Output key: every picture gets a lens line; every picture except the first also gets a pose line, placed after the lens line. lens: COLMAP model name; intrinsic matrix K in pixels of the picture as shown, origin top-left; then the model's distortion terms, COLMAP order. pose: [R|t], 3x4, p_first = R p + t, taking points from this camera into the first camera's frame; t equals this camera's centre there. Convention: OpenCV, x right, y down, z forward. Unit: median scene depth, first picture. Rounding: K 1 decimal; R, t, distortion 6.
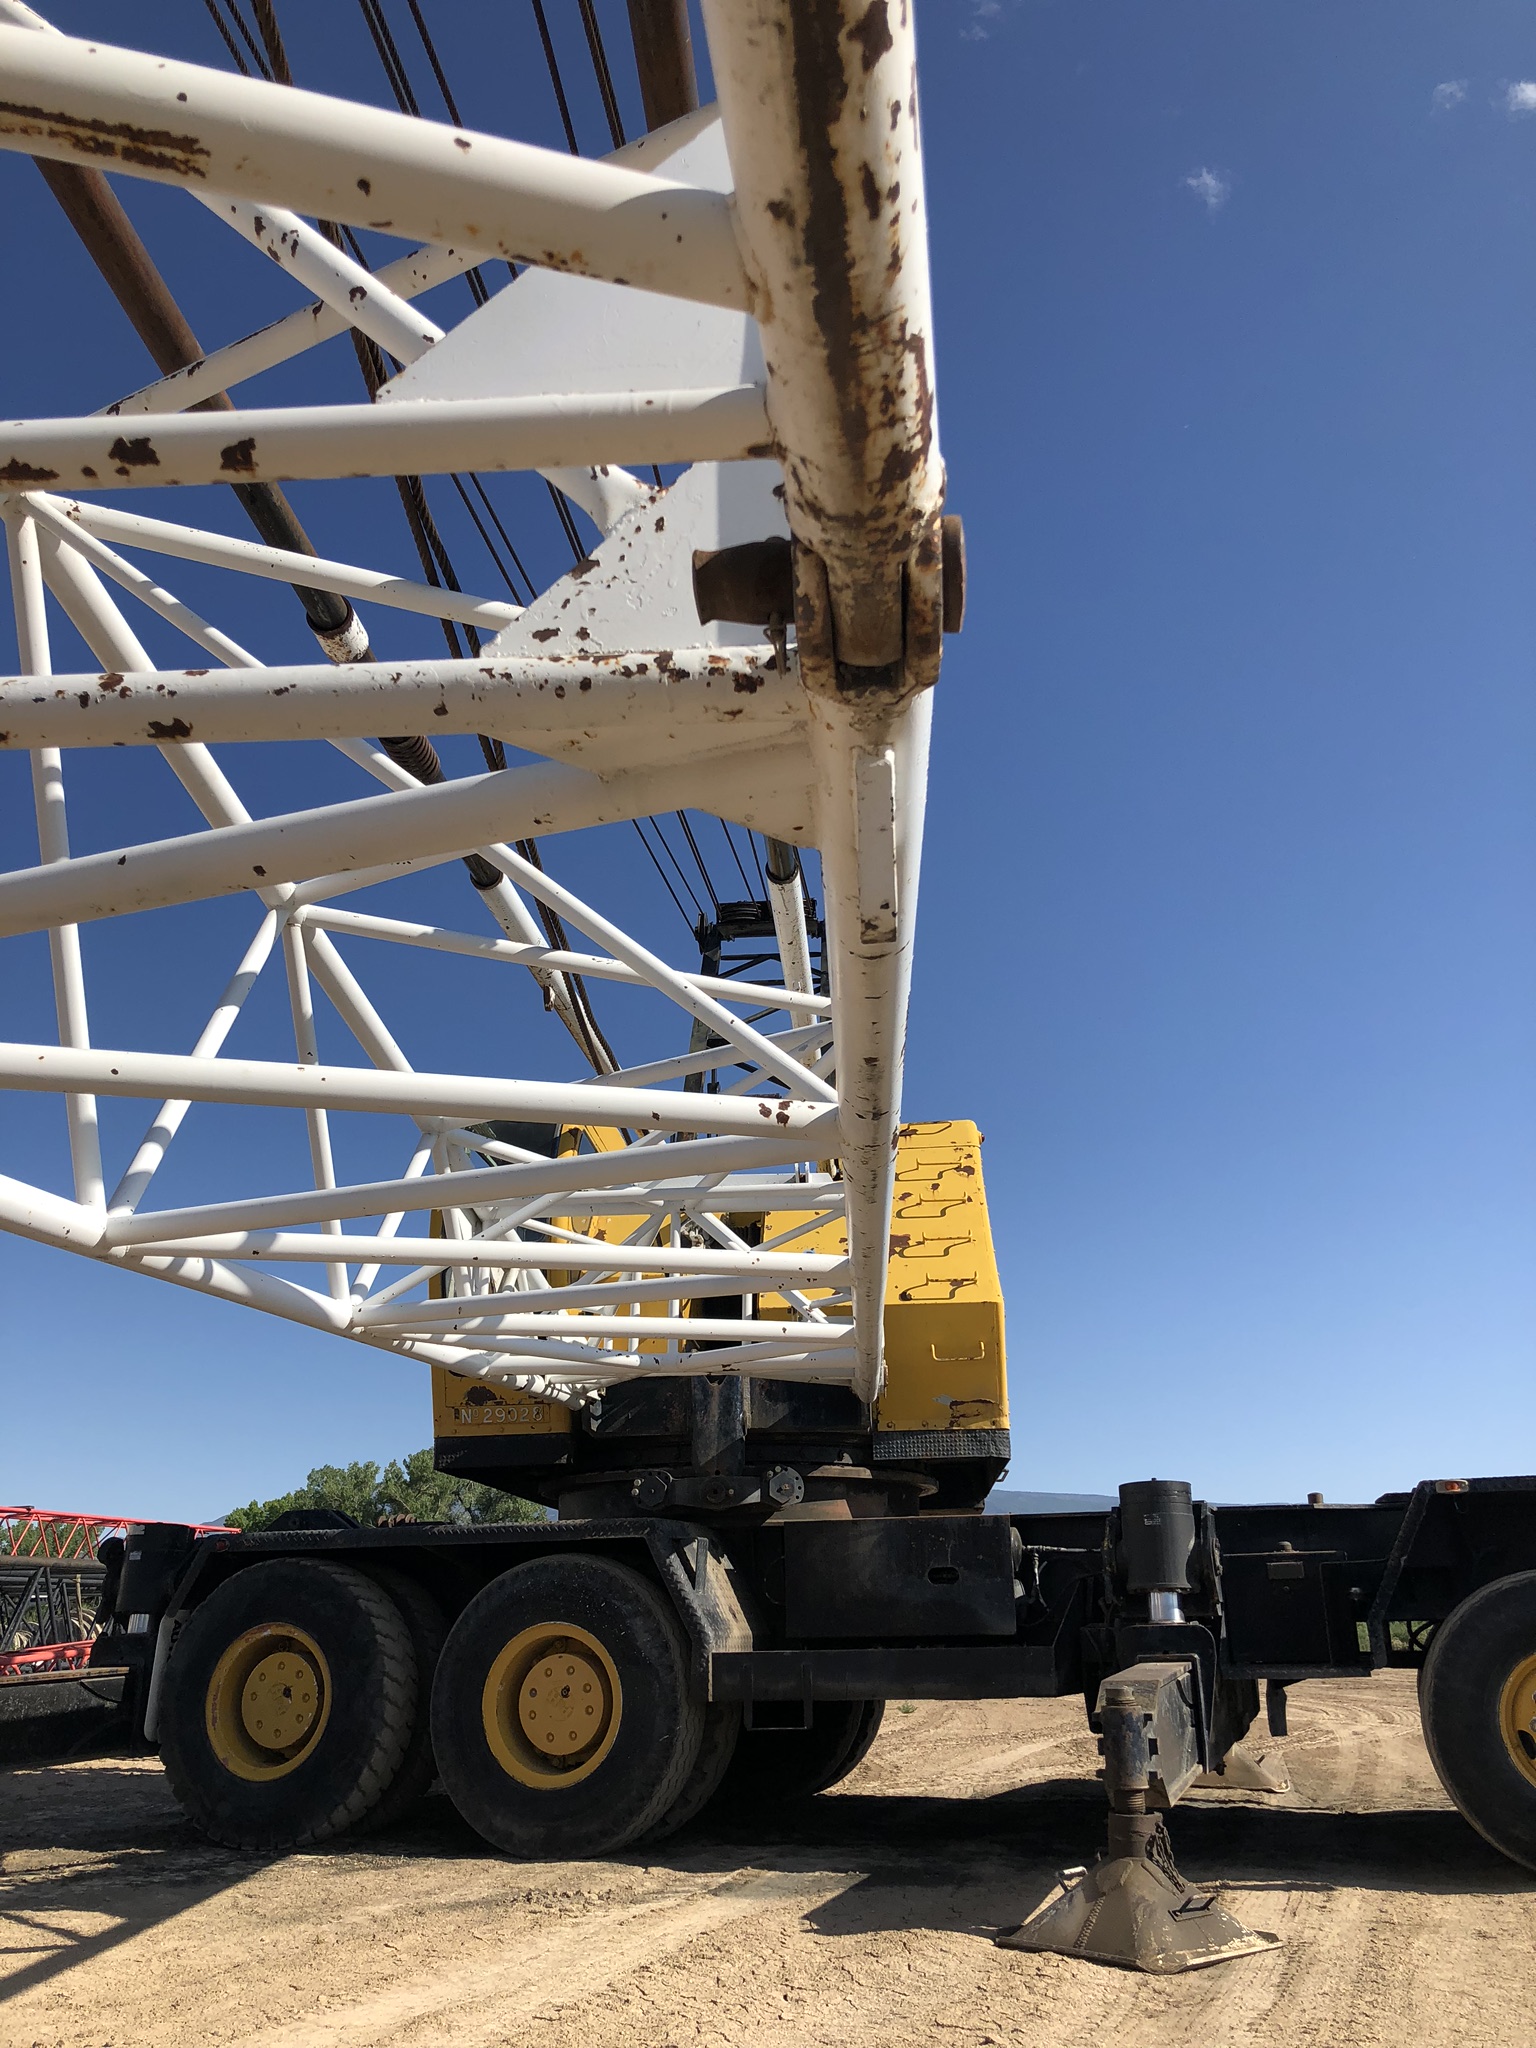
lens RADIAL K [[1672.9, 0, 768.0], [0, 1672.9, 1024.0], [0, 0, 1]] dist [0.046479, -0.048755]
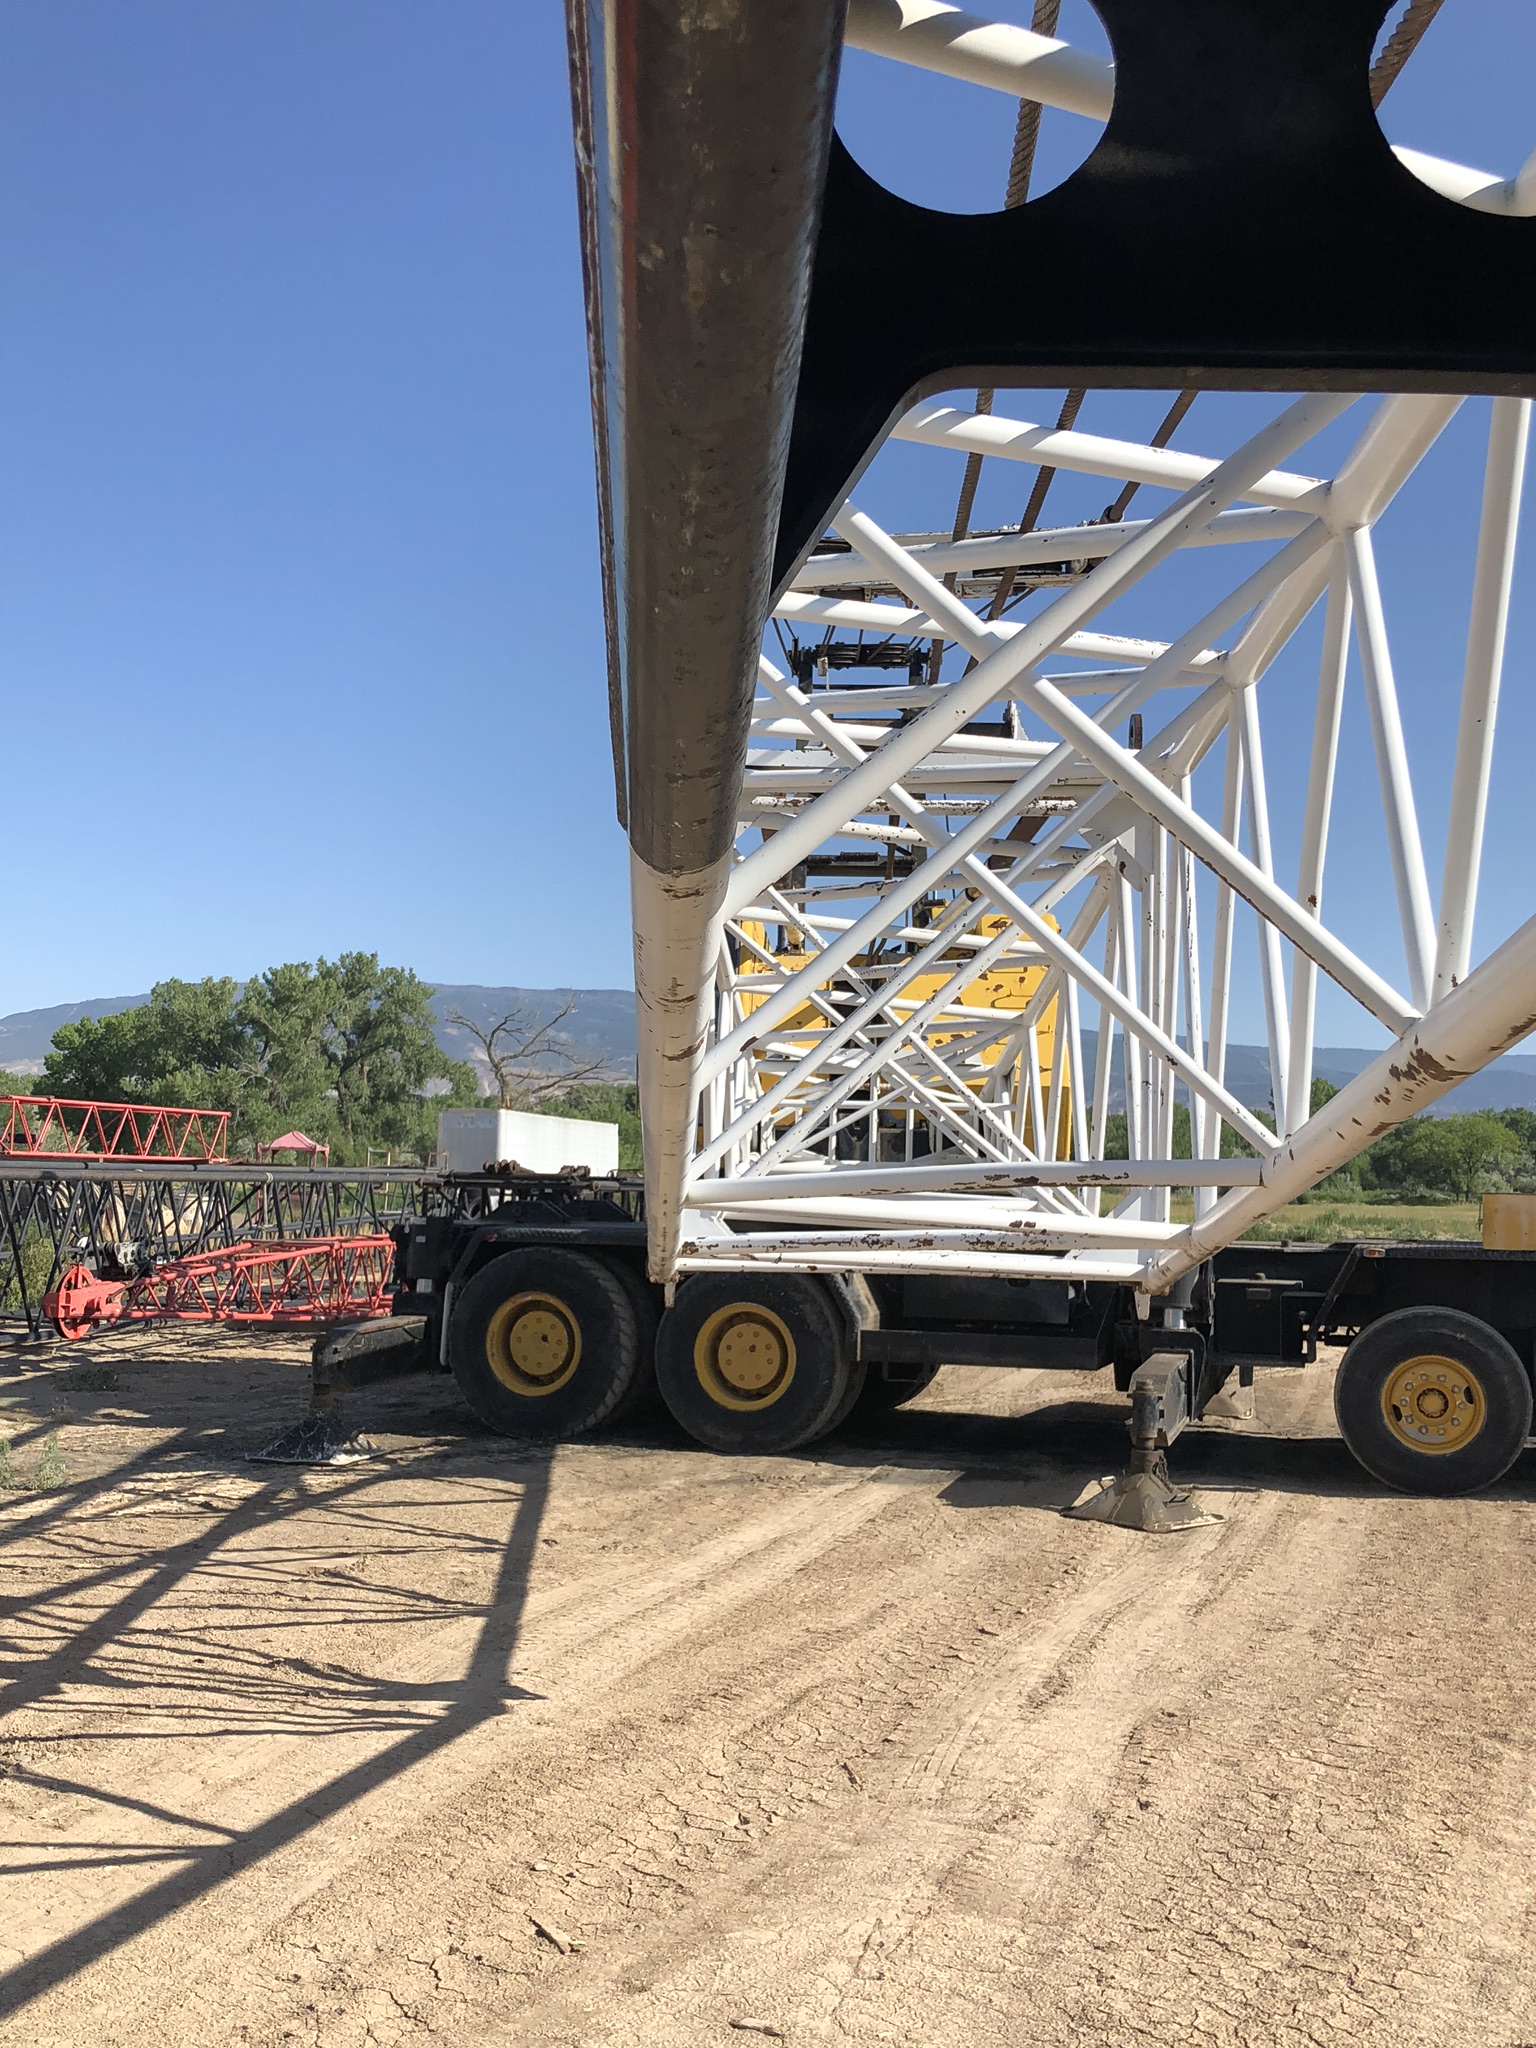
lens RADIAL K [[2198.1, 0, 731.3], [0, 2198.1, 1007.2], [0, 0, 1]] dist [0.136587, -0.338654]
pose [[0.998988, 0.035335, 0.027832, -0.212741], [-0.041580, 0.961448, 0.271826, -0.418929], [-0.017154, -0.272708, 0.961944, -0.776883]]
